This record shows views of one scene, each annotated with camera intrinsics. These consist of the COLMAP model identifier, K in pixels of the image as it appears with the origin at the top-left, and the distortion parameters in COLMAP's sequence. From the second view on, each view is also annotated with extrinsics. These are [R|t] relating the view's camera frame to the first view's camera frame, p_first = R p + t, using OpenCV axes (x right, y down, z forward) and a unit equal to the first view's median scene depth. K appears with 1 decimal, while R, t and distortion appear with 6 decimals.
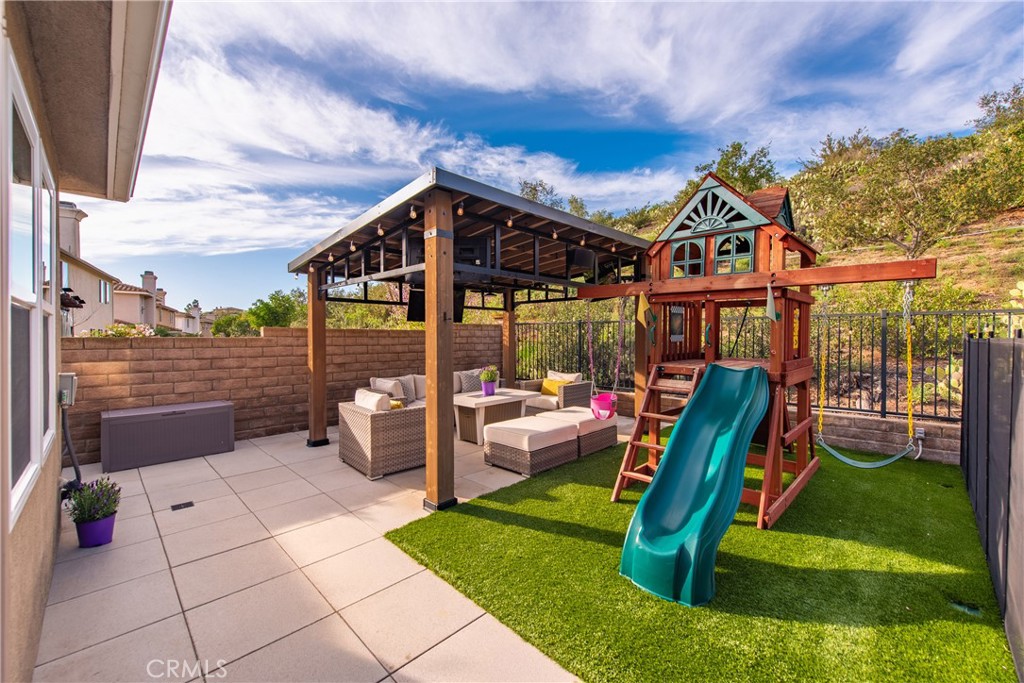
lens RADIAL K [[407.6, 0, 513.4], [0, 407.6, 337.3], [0, 0, 1]] dist [0.012219, -0.000284]
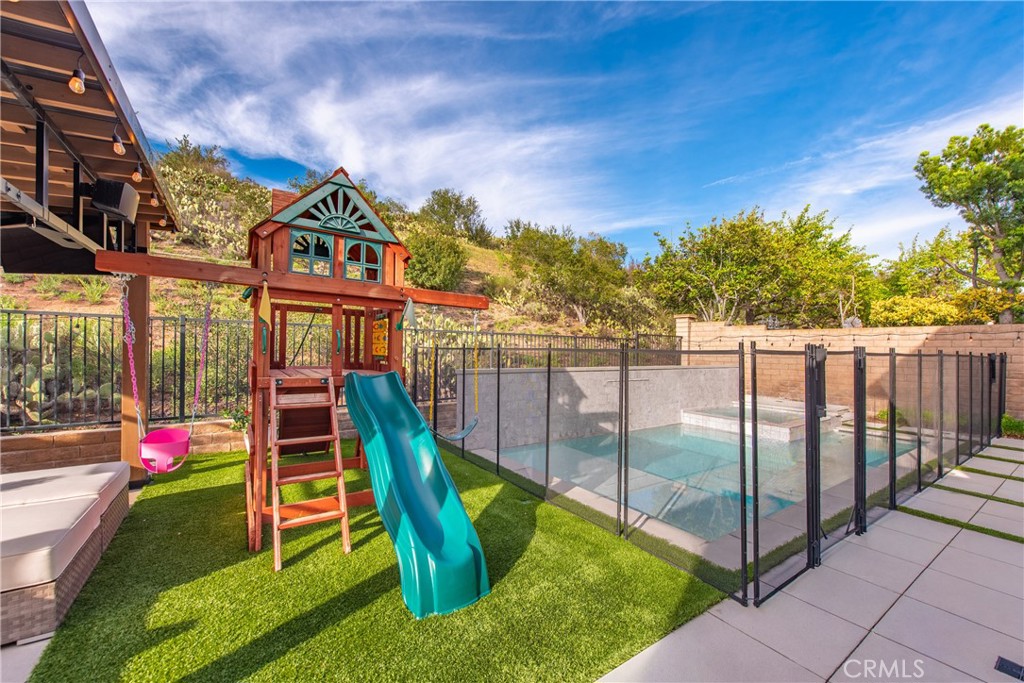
lens RADIAL K [[407.6, 0, 513.4], [0, 407.6, 351.8], [0, 0, 1]] dist [0.012219, -0.000284]
pose [[0.191046, -0.002957, 0.981577, -0.373252], [-0.015531, 0.999861, 0.006035, 0.004760], [-0.981458, -0.016398, 0.190973, 0.441579]]
